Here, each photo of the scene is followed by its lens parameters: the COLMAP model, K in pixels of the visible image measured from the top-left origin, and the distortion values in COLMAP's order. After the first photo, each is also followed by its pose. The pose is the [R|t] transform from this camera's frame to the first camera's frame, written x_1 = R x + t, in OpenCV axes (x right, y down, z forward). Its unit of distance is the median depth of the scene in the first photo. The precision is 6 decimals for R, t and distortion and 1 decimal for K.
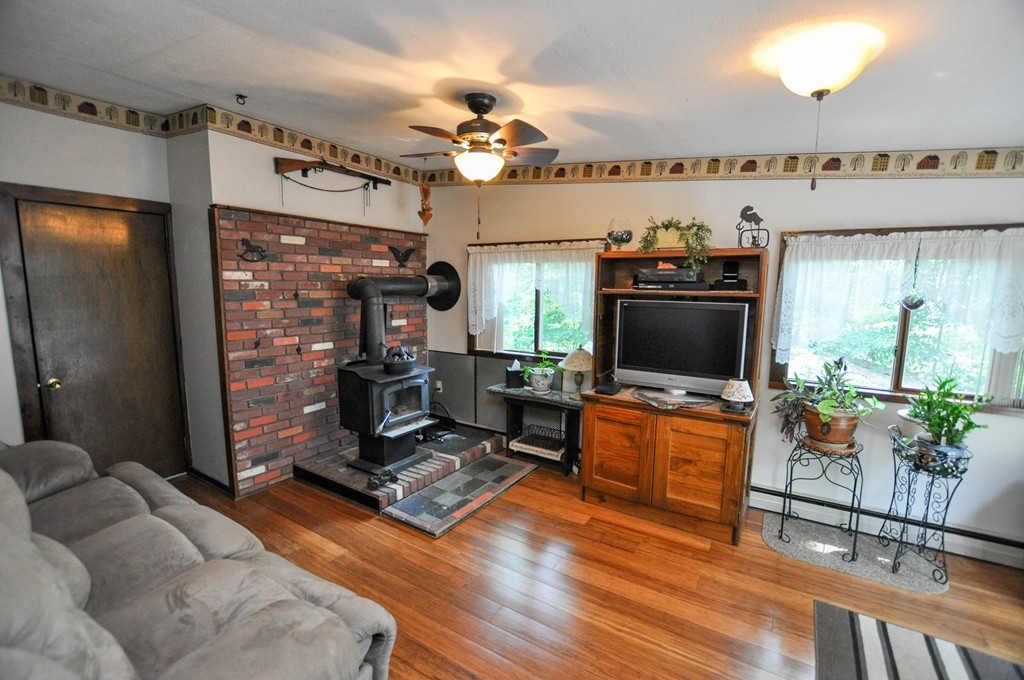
lens RADIAL K [[458.0, 0, 488.0], [0, 458.0, 341.8], [0, 0, 1]] dist [-0.018303, 0.000351]
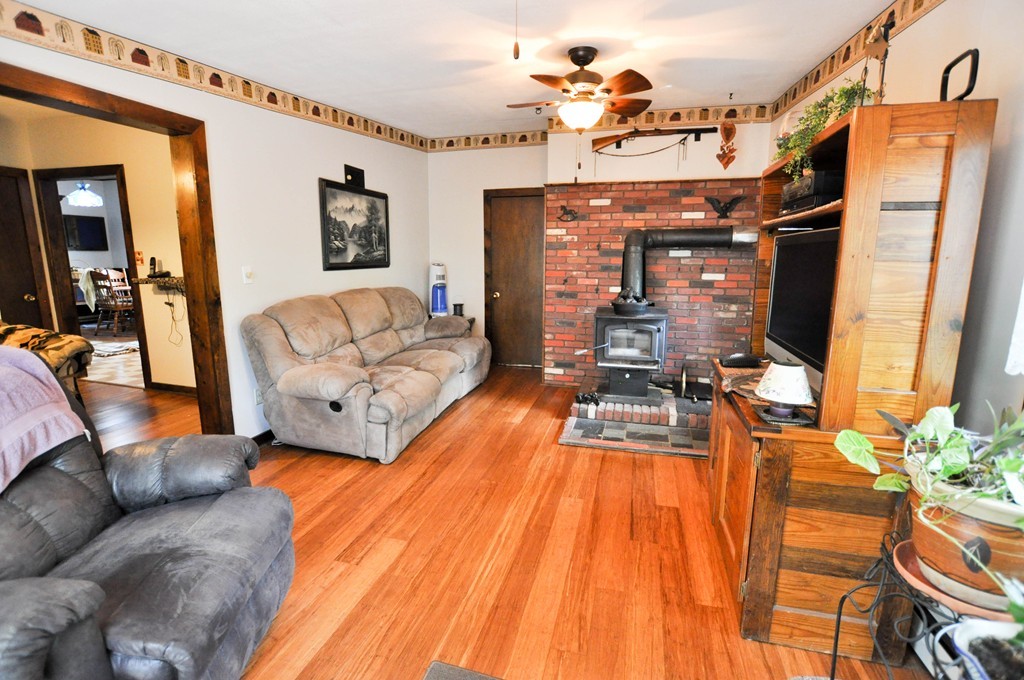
lens RADIAL K [[458.0, 0, 510.2], [0, 458.0, 334.7], [0, 0, 1]] dist [-0.018303, 0.000351]
pose [[0.312144, 0.153263, -0.937591, 0.732687], [-0.120583, 0.985311, 0.120919, 0.016046], [0.942351, 0.075313, 0.326039, 0.371470]]
